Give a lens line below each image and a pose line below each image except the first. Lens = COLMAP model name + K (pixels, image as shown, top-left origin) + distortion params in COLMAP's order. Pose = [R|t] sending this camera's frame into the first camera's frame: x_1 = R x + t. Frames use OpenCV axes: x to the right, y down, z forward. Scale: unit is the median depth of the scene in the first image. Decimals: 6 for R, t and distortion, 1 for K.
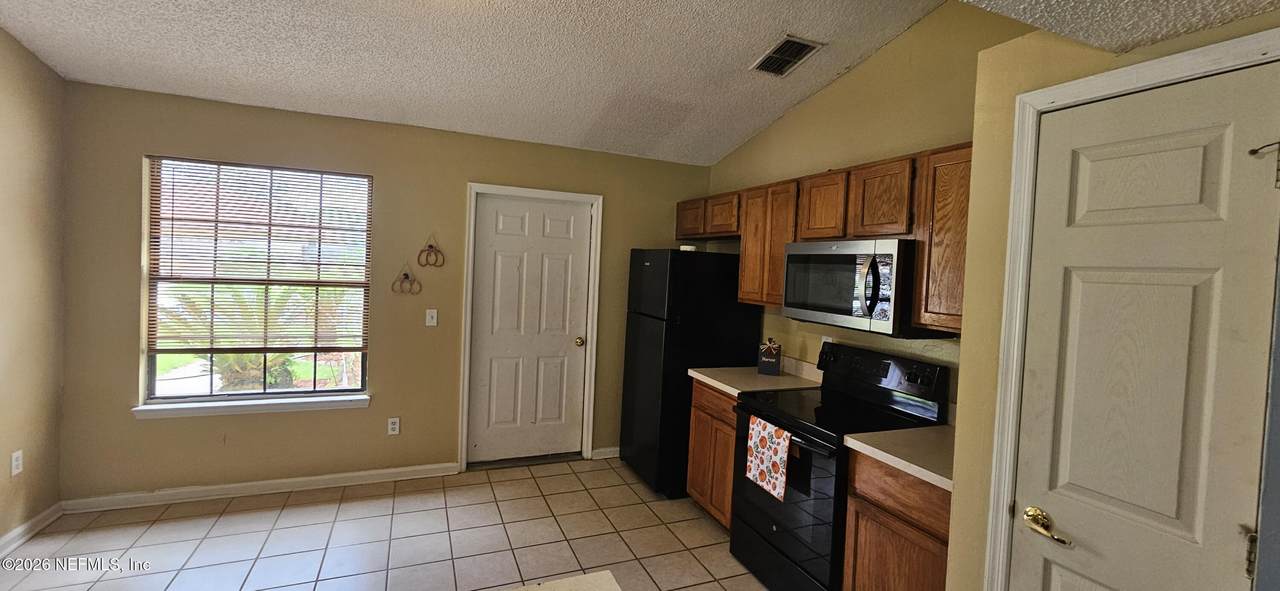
lens RADIAL K [[525.7, 0, 640.0], [0, 525.7, 295.5], [0, 0, 1]] dist [0.000628, -0.000313]
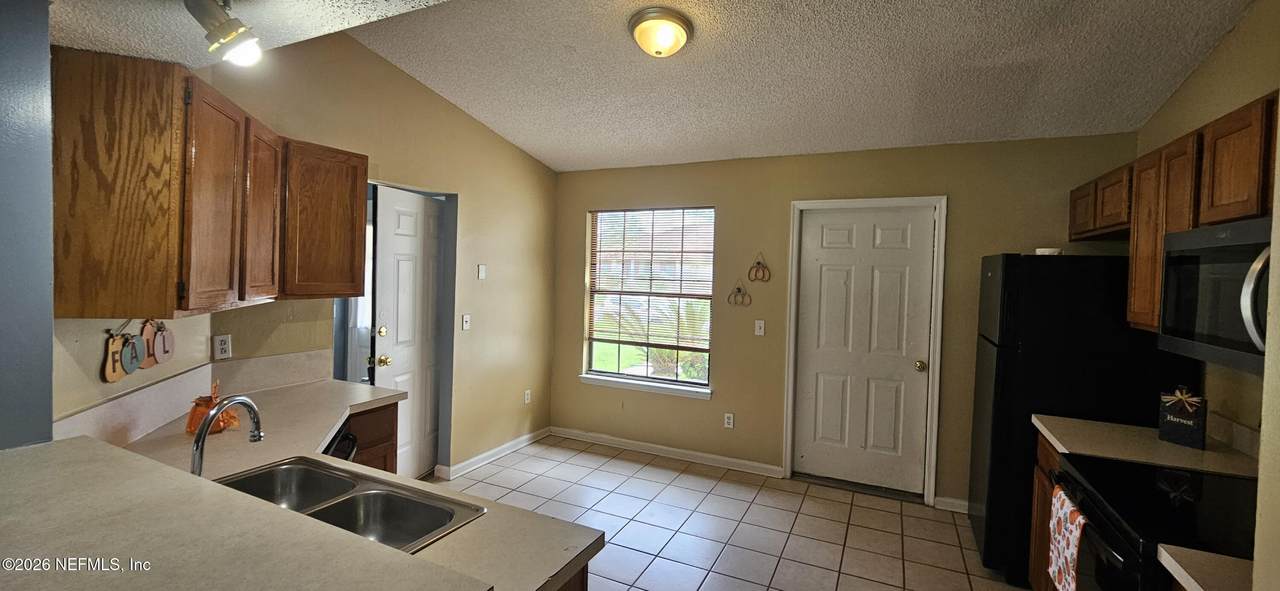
lens RADIAL K [[525.7, 0, 640.0], [0, 525.7, 295.5], [0, 0, 1]] dist [0.000628, -0.000313]
pose [[0.663392, 0.005860, -0.748249, 0.264668], [-0.034988, 0.999118, -0.023196, 0.009029], [0.747454, 0.041568, 0.663012, 0.083745]]
